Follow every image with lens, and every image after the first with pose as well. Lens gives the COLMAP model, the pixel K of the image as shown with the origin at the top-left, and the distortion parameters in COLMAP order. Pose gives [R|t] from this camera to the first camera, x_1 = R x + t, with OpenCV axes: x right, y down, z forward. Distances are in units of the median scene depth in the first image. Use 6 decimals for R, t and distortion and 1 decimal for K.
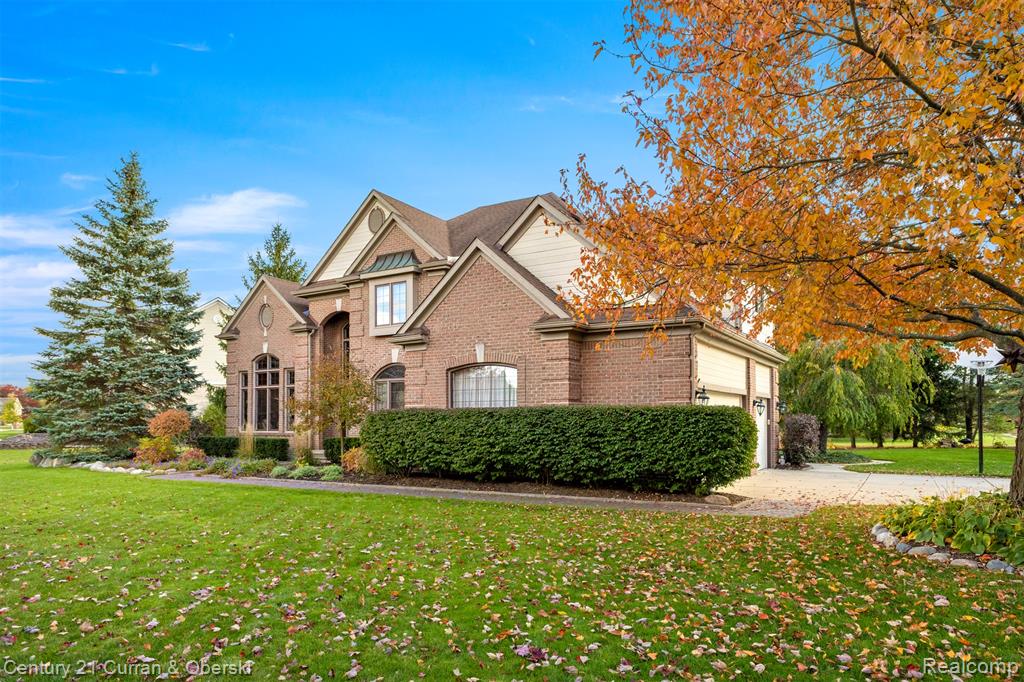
lens RADIAL K [[643.3, 0, 509.5], [0, 643.3, 416.3], [0, 0, 1]] dist [-0.002452, -0.000698]
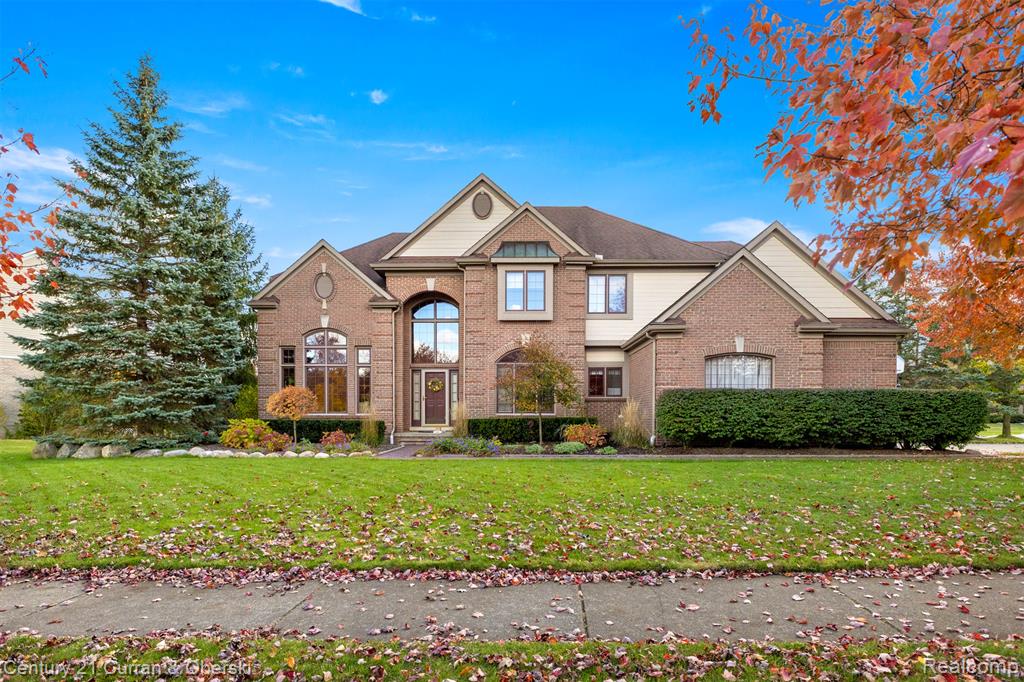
lens RADIAL K [[593.3, 0, 485.5], [0, 593.3, 438.7], [0, 0, 1]] dist [0.001376, 0.000432]
pose [[0.869988, -0.011753, 0.492932, -0.709756], [-0.009320, 0.999145, 0.040270, 0.026633], [-0.492984, -0.039629, 0.869135, 0.182666]]
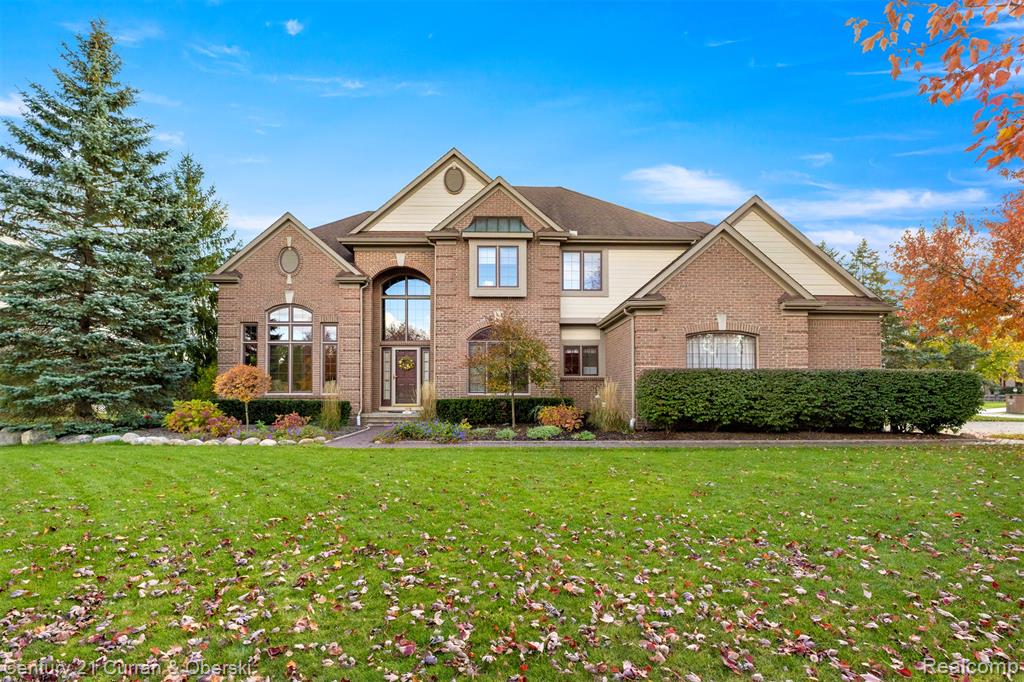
lens RADIAL K [[549.7, 0, 489.3], [0, 549.7, 383.8], [0, 0, 1]] dist [-0.002299, -0.000397]
pose [[0.851807, 0.013511, 0.523681, -0.637440], [-0.009588, 0.999902, -0.010201, 0.017973], [-0.523768, 0.003669, 0.851853, 0.269701]]
